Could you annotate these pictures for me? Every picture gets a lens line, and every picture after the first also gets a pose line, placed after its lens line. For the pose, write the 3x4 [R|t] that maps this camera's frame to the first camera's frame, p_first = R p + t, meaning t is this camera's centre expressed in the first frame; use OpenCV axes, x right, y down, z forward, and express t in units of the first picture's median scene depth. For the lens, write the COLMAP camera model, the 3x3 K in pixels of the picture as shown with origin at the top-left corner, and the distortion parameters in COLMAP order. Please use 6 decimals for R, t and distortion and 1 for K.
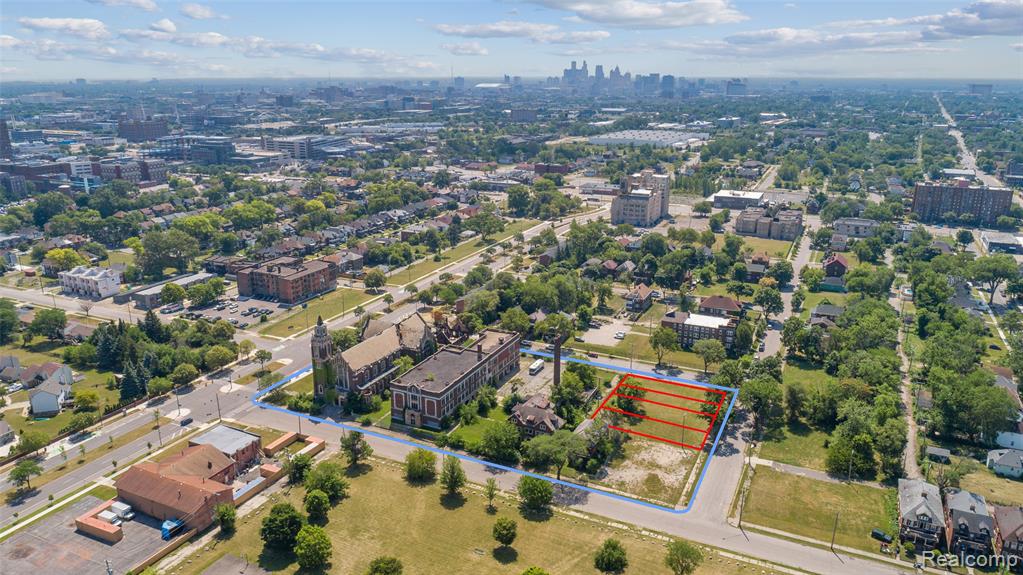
lens RADIAL K [[718.8, 0, 510.2], [0, 718.8, 271.6], [0, 0, 1]] dist [-0.013938, 0.002482]
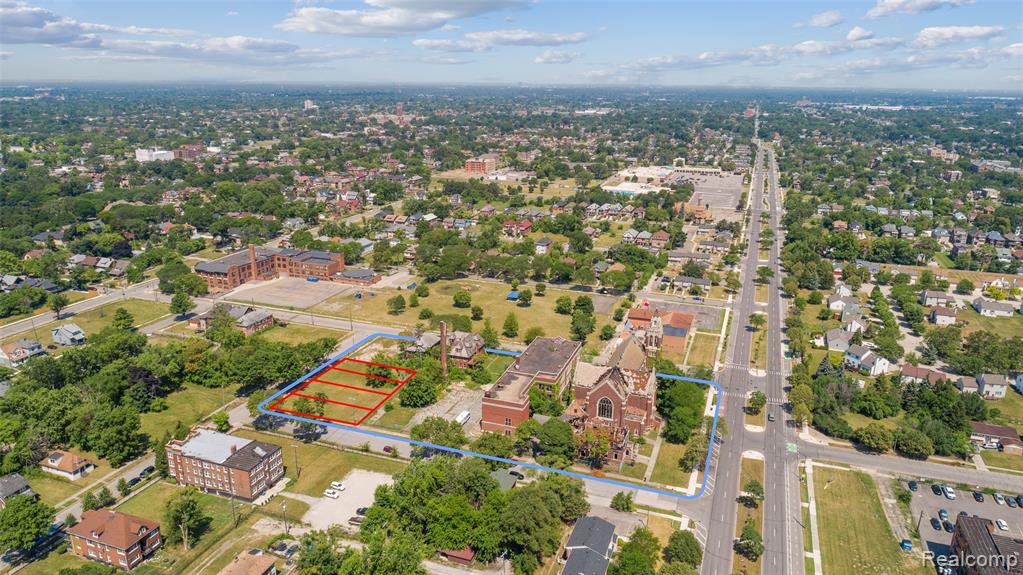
lens RADIAL K [[683.7, 0, 511.0], [0, 683.7, 292.1], [0, 0, 1]] dist [-0.014287, 0.006659]
pose [[-0.994744, 0.020796, -0.100260, 0.045001], [-0.036513, 0.842745, 0.537073, -0.361533], [0.095663, 0.537910, -0.837557, 1.285293]]
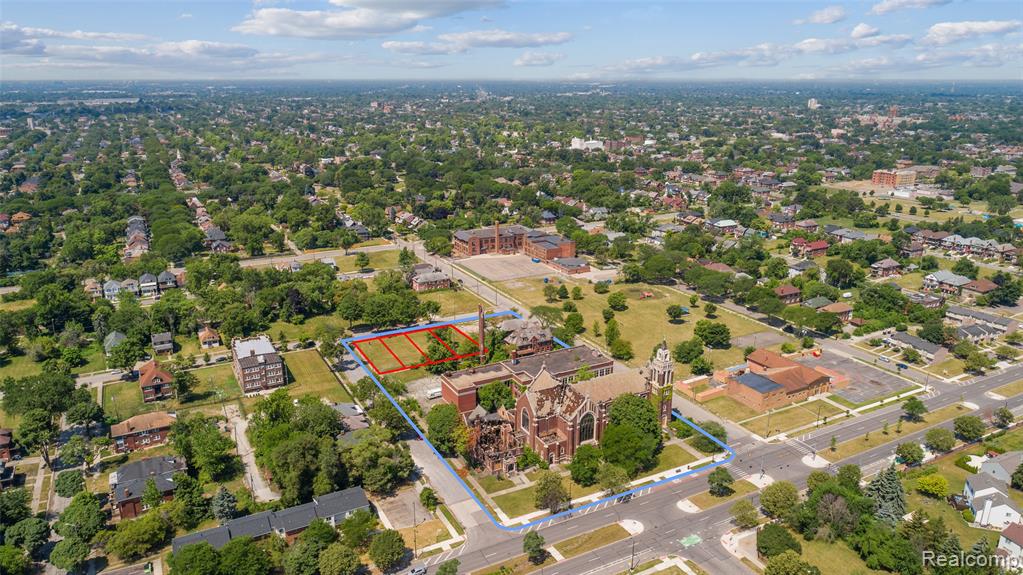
lens RADIAL K [[701.2, 0, 511.5], [0, 701.2, 272.1], [0, 0, 1]] dist [-0.013255, 0.004271]
pose [[-0.807701, -0.159423, 0.567629, -0.427965], [0.155919, 0.870718, 0.466411, -0.336093], [-0.568601, 0.465225, -0.678423, 1.184936]]
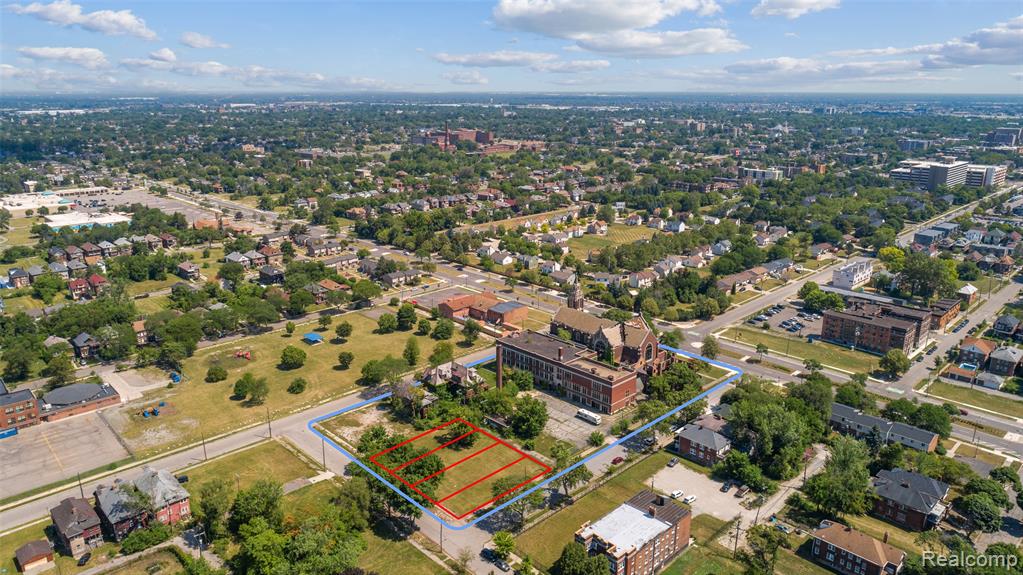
lens RADIAL K [[696.7, 0, 510.4], [0, 696.7, 291.1], [0, 0, 1]] dist [-0.015334, 0.005213]
pose [[-0.349653, 0.263692, -0.899005, 0.650693], [-0.248644, 0.899045, 0.360410, -0.240590], [0.903283, 0.349550, -0.248788, 0.846741]]
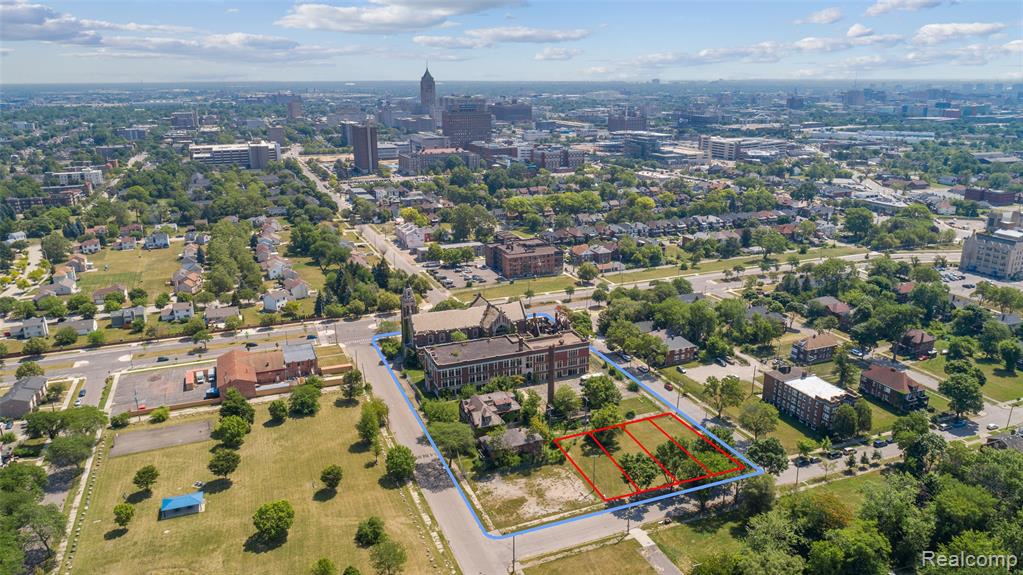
lens RADIAL K [[703.2, 0, 511.5], [0, 703.2, 287.5], [0, 0, 1]] dist [-0.012718, 0.003880]
pose [[0.739407, 0.192289, -0.645215, 0.431879], [-0.176341, 0.980202, 0.090038, -0.043823], [0.649755, 0.047203, 0.758677, 0.155937]]
